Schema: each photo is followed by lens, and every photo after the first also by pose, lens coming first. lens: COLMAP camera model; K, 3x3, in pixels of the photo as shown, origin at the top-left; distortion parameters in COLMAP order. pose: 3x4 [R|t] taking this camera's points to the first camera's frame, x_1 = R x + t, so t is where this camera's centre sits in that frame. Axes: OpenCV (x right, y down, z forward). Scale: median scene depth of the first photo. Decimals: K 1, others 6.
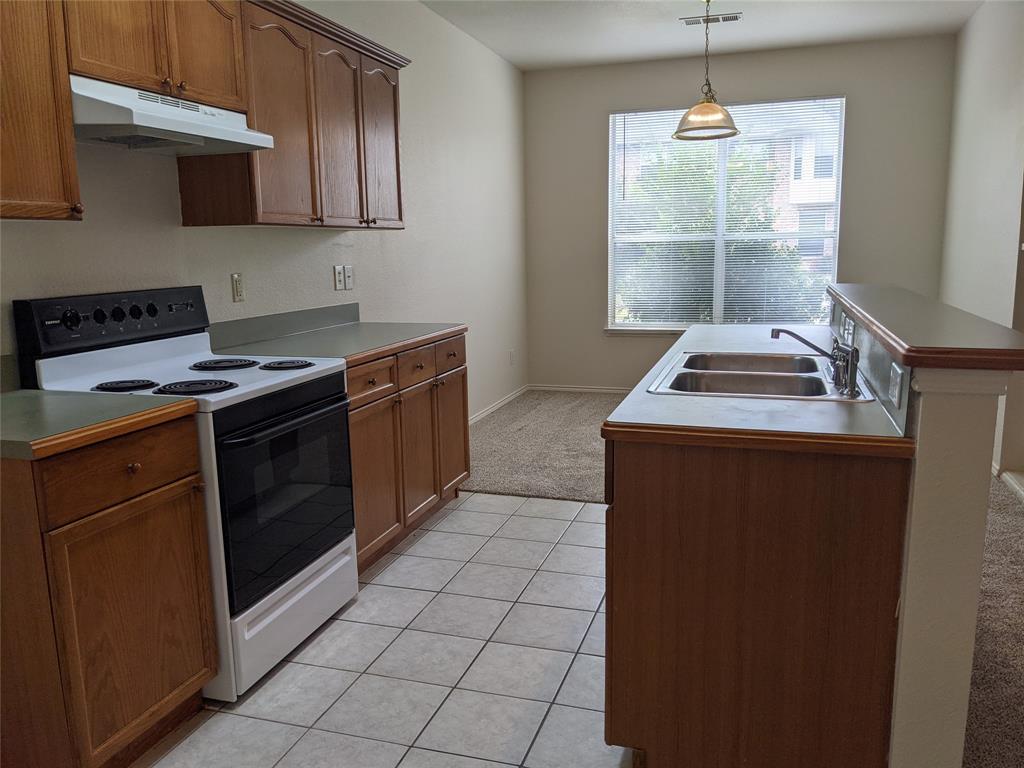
lens RADIAL K [[806.3, 0, 515.2], [0, 806.3, 385.9], [0, 0, 1]] dist [0.061676, -0.098339]
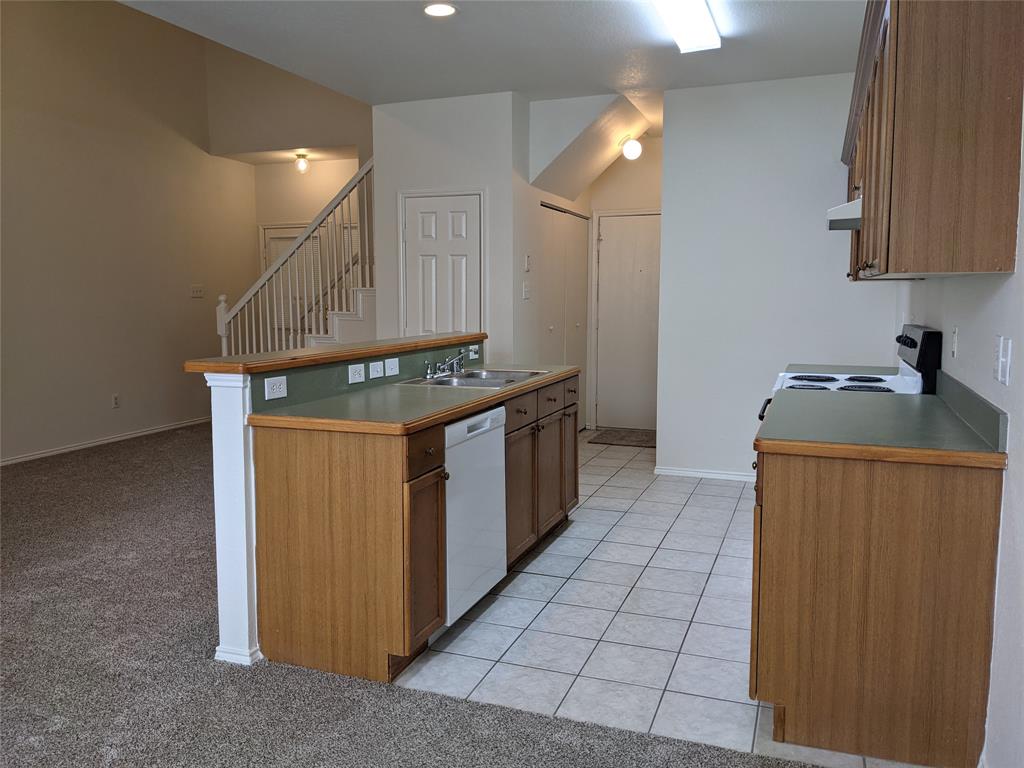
lens RADIAL K [[806.3, 0, 501.5], [0, 806.3, 379.4], [0, 0, 1]] dist [0.061676, -0.098339]
pose [[-0.997574, 0.009231, 0.068993, 0.102503], [0.028052, 0.960428, 0.277111, -0.350270], [-0.063705, 0.278375, -0.958358, 1.931446]]
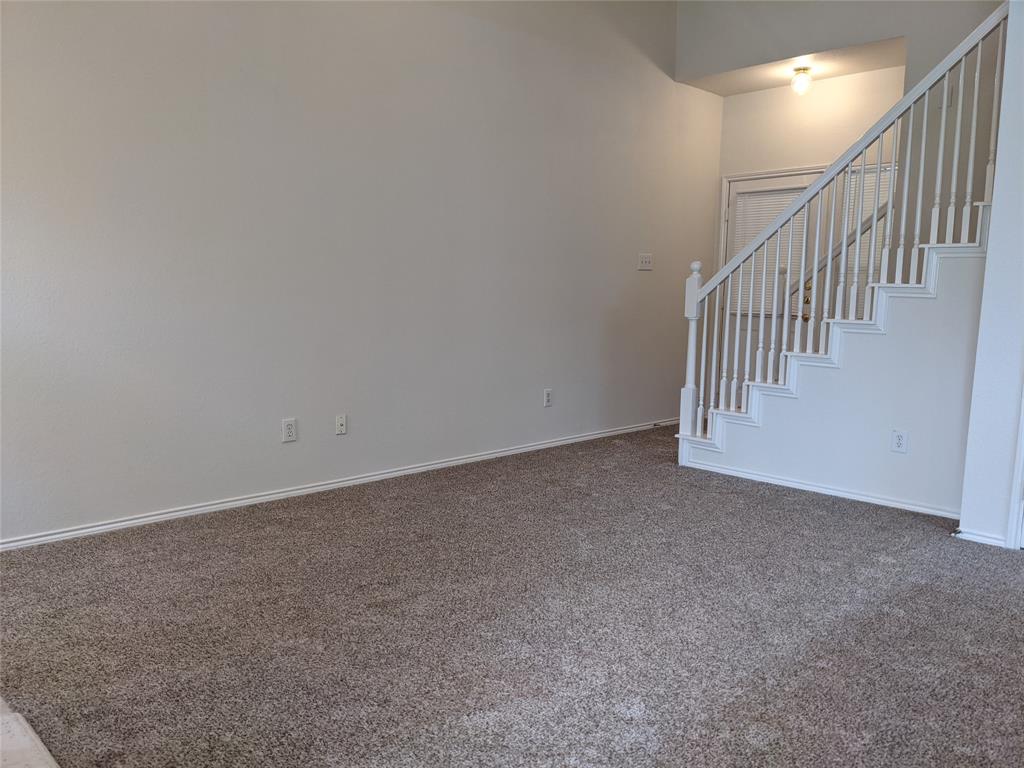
lens RADIAL K [[806.3, 0, 510.6], [0, 806.3, 401.4], [0, 0, 1]] dist [0.061676, -0.098339]
pose [[-0.875984, -0.061979, 0.478341, 0.549738], [0.086508, 0.955442, 0.282218, -0.199134], [-0.474519, 0.288599, -0.831590, 1.371875]]
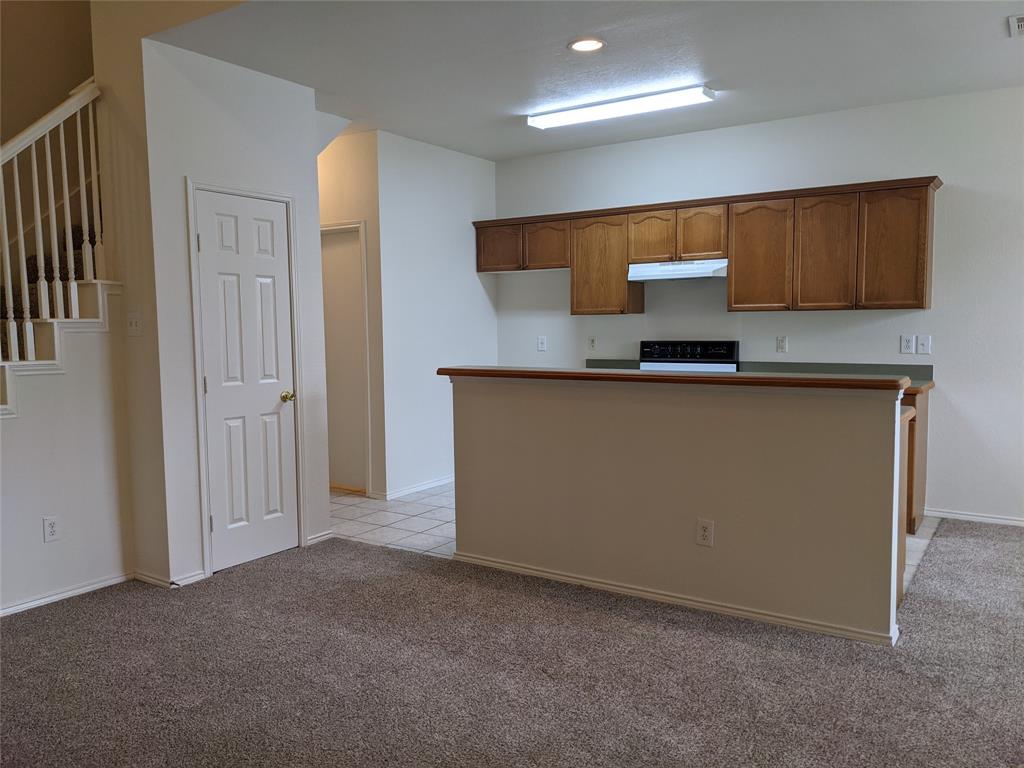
lens RADIAL K [[806.3, 0, 495.3], [0, 806.3, 393.5], [0, 0, 1]] dist [0.061676, -0.098339]
pose [[-0.290166, 0.104016, -0.951307, 1.561455], [-0.150911, 0.976664, 0.152820, -0.194849], [0.945002, 0.187906, -0.267697, 0.911870]]
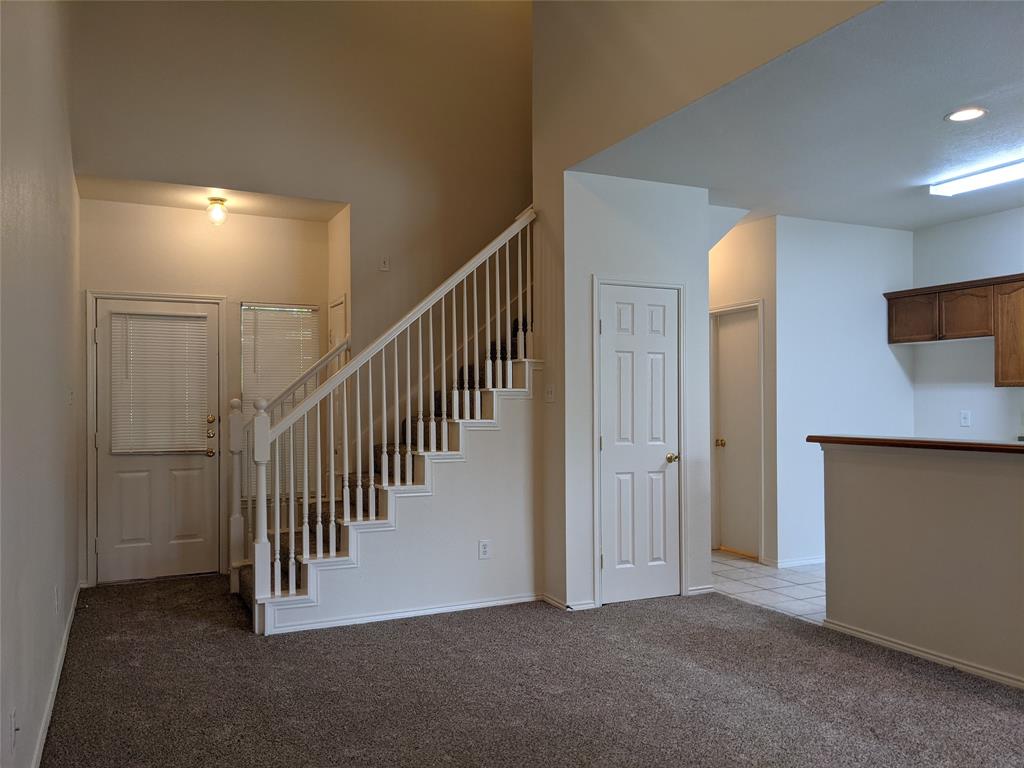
lens RADIAL K [[806.3, 0, 516.8], [0, 806.3, 396.5], [0, 0, 1]] dist [0.061676, -0.098339]
pose [[-0.730408, 0.012542, -0.682896, 1.636004], [-0.103352, 0.986289, 0.128656, -0.211876], [0.675146, 0.164550, -0.719097, 1.115304]]
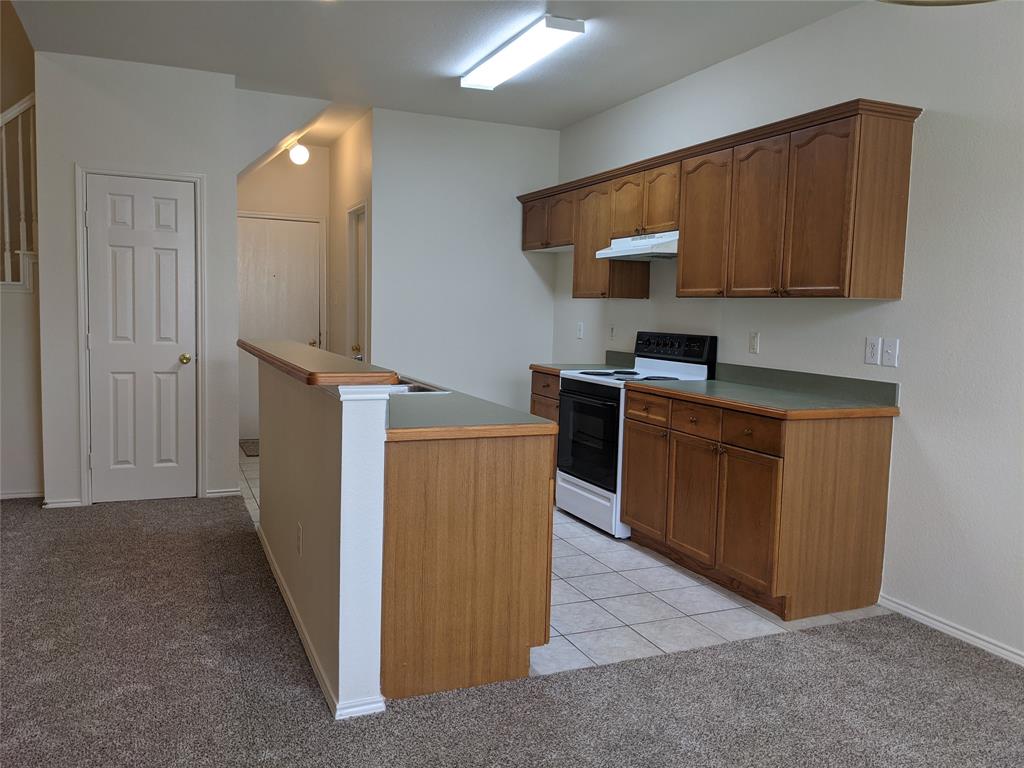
lens RADIAL K [[806.3, 0, 514.7], [0, 806.3, 388.3], [0, 0, 1]] dist [0.061676, -0.098339]
pose [[-0.757453, 0.058029, -0.650306, 0.846645], [-0.129977, 0.962702, 0.237297, -0.319469], [0.639821, 0.264266, -0.721660, 1.754656]]
